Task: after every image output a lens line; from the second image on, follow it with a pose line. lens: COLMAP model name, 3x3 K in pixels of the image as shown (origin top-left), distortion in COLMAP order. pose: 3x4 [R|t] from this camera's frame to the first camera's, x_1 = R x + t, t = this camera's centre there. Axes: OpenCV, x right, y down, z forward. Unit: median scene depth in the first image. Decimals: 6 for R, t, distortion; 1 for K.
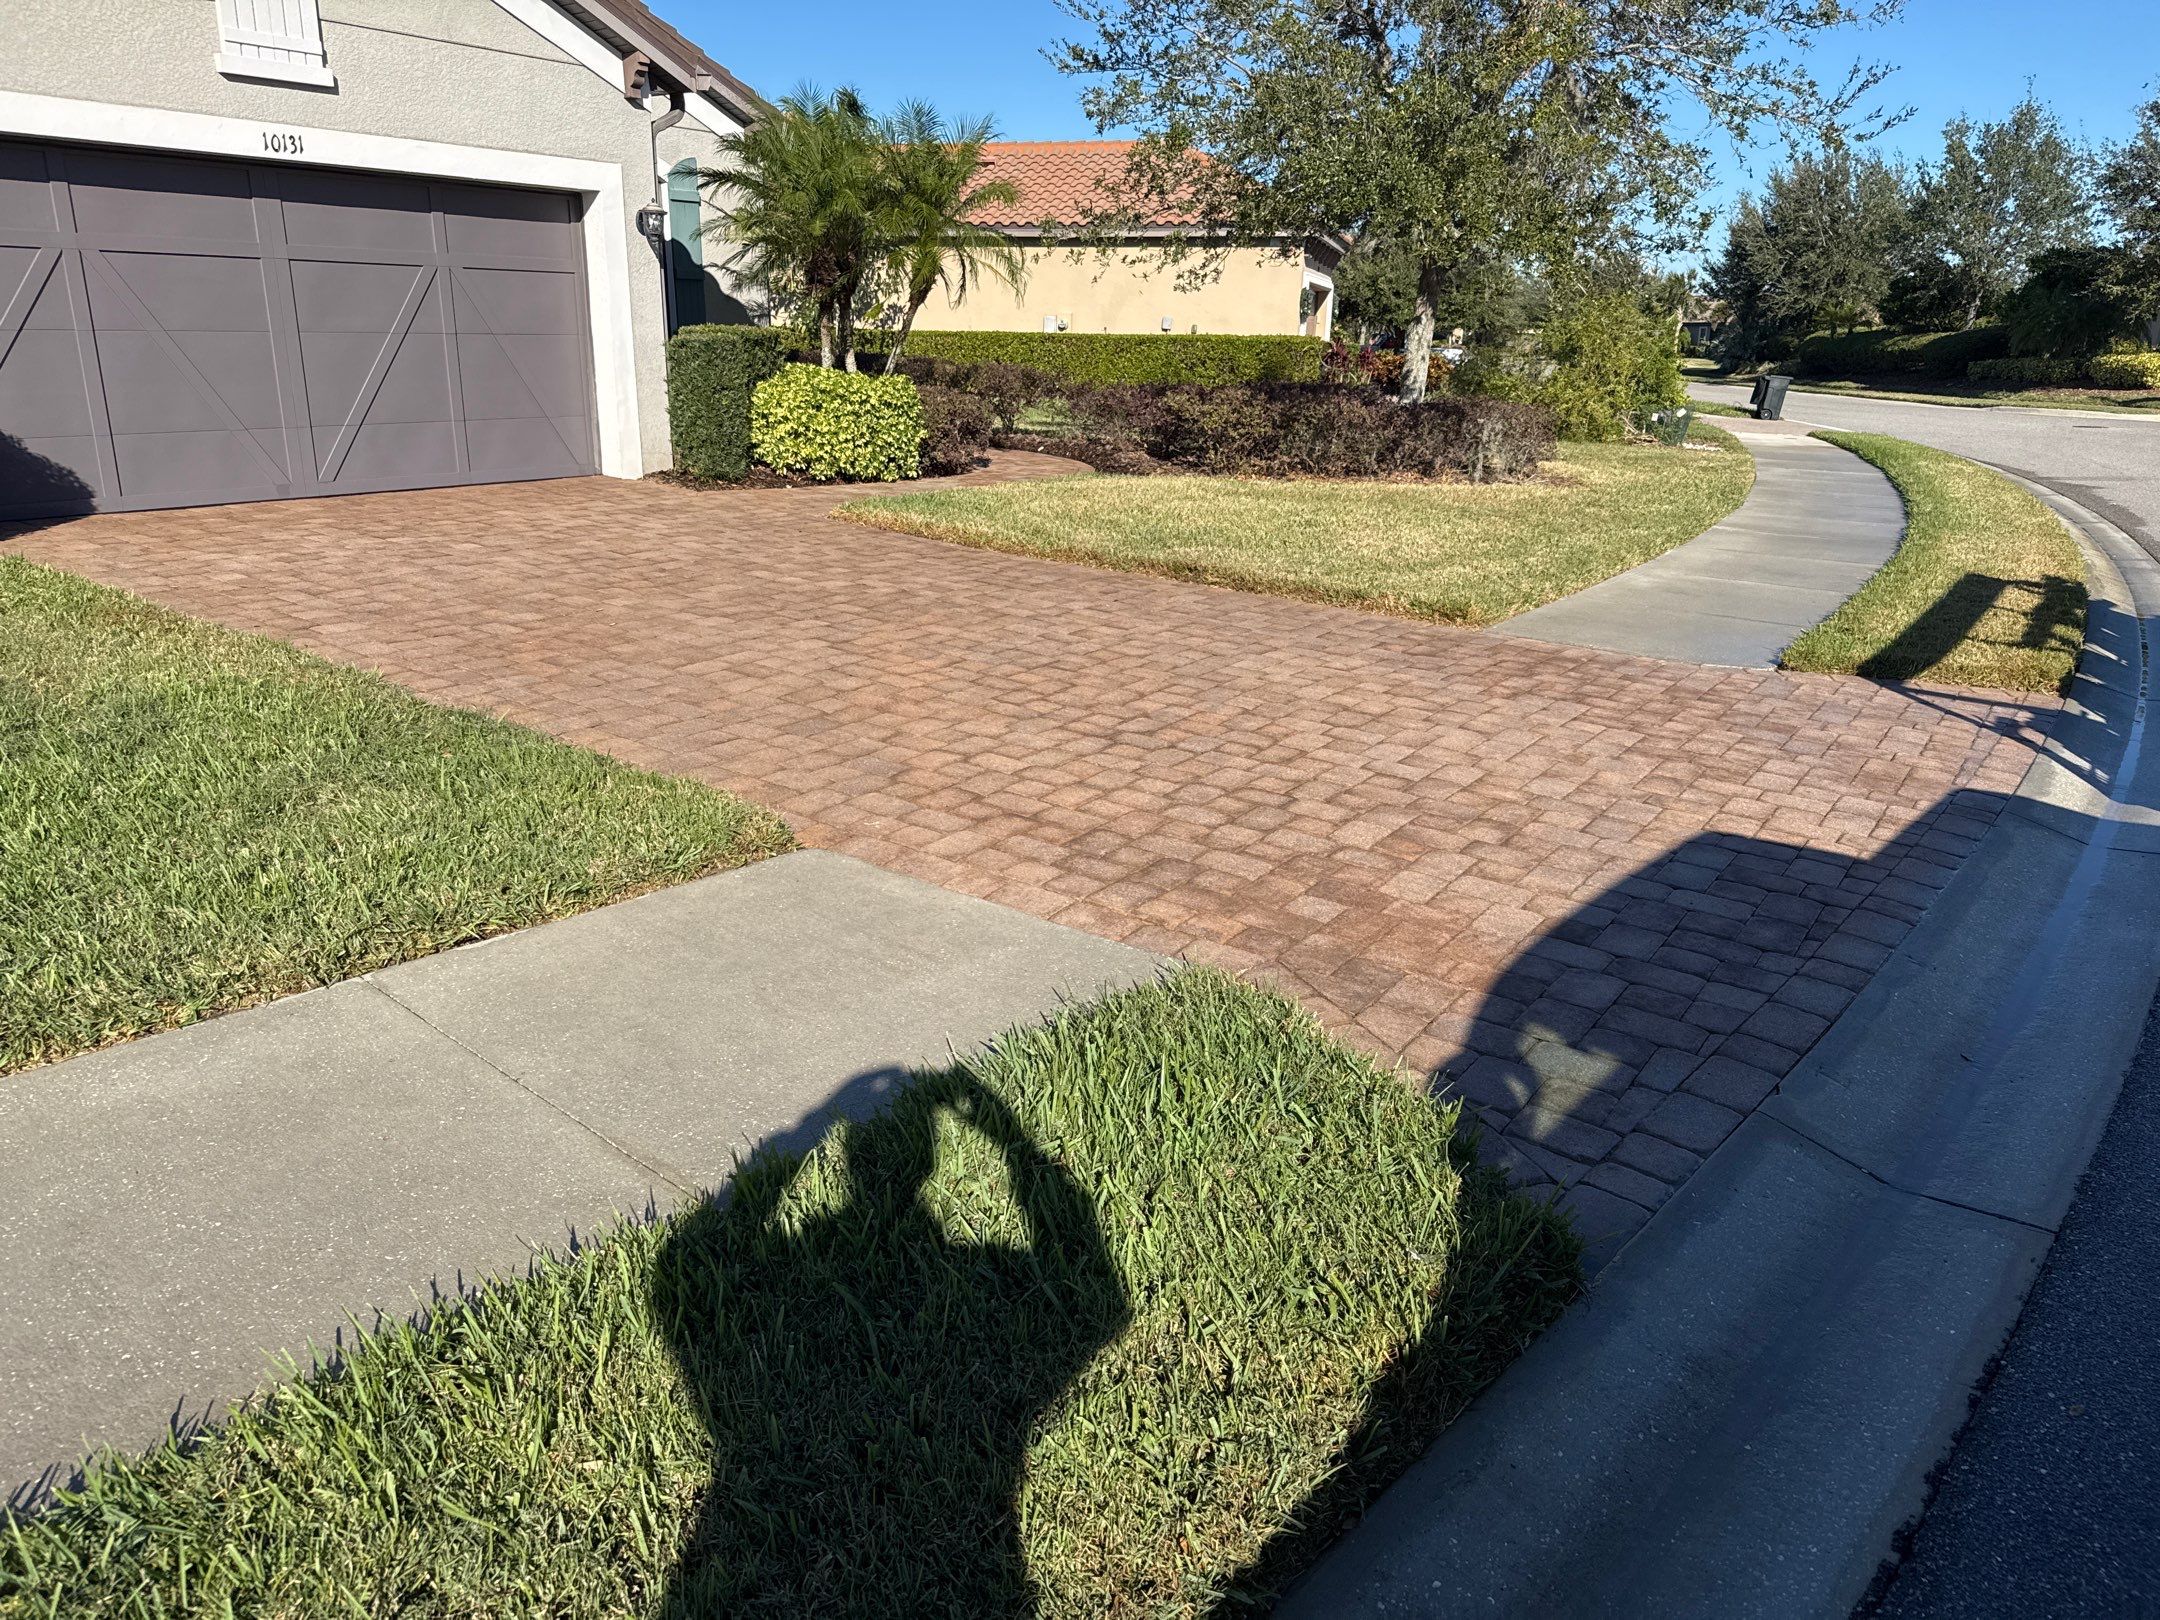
lens RADIAL K [[1511.8, 0, 1080.0], [0, 1511.8, 810.0], [0, 0, 1]] dist [0.005198, -0.005660]
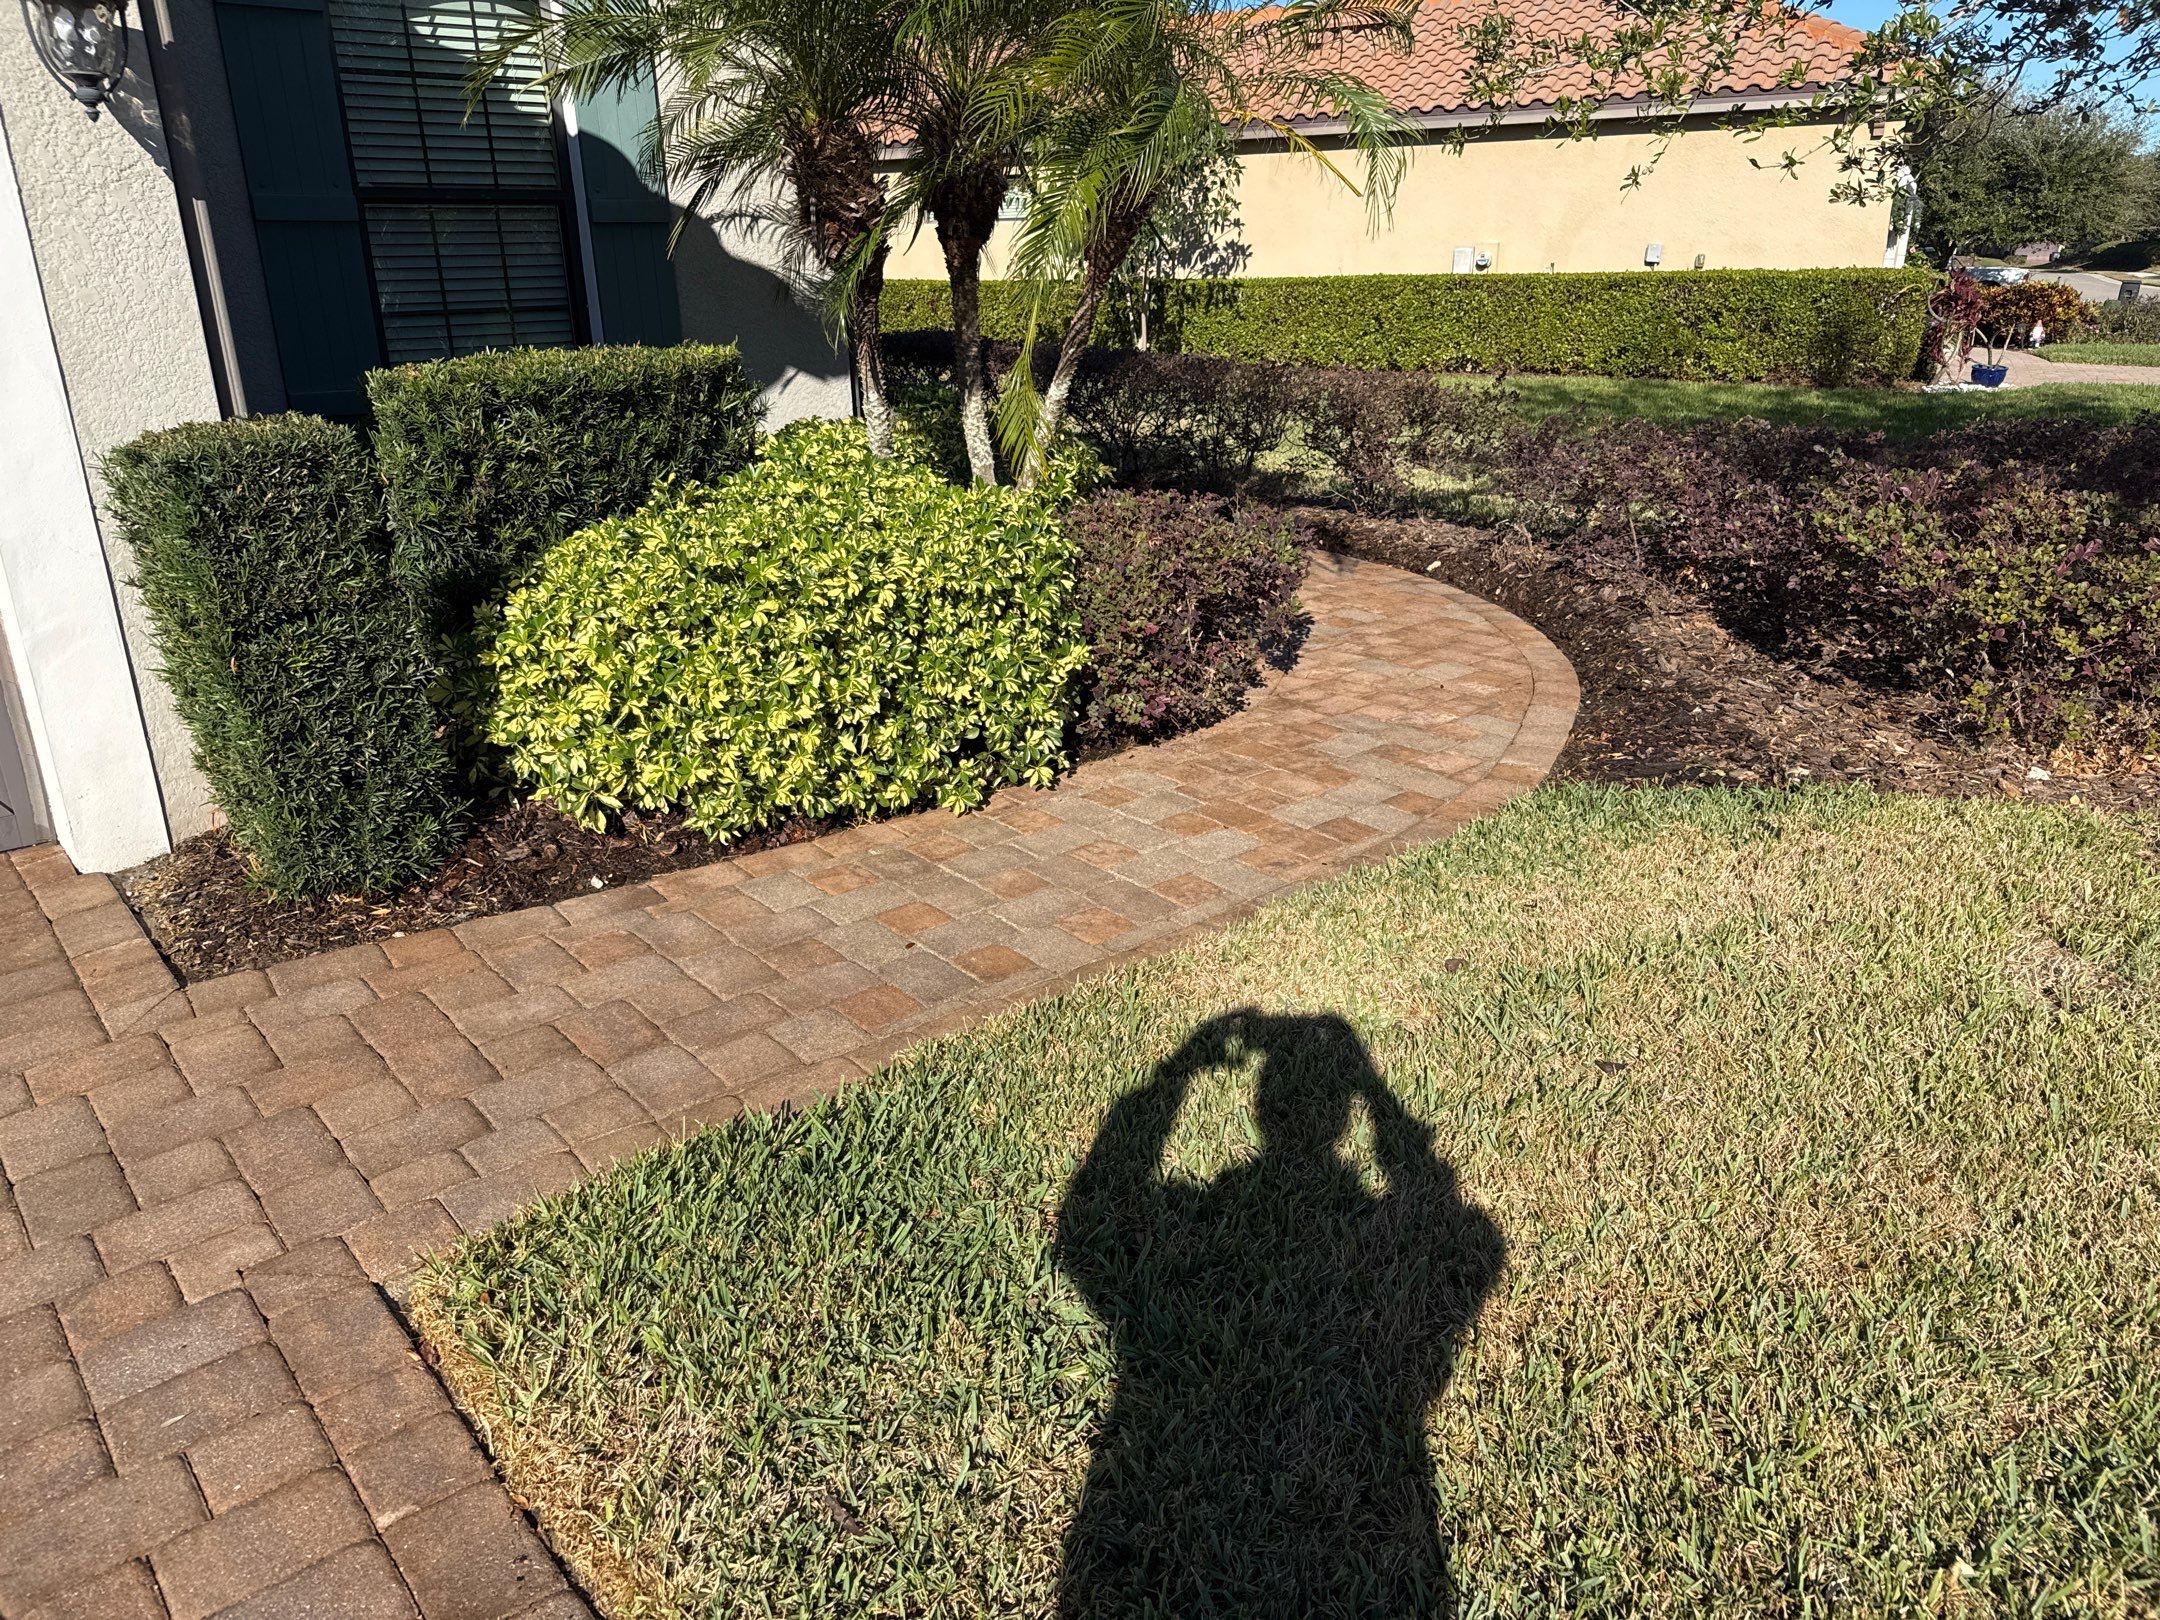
lens RADIAL K [[1487.5, 0, 1071.4], [0, 1487.5, 763.3], [0, 0, 1]] dist [0.038767, -0.045688]
pose [[0.965490, 0.052039, -0.255188, -0.020900], [-0.047017, 0.998562, 0.025744, -0.279148], [0.256160, -0.012857, 0.966549, 0.804688]]
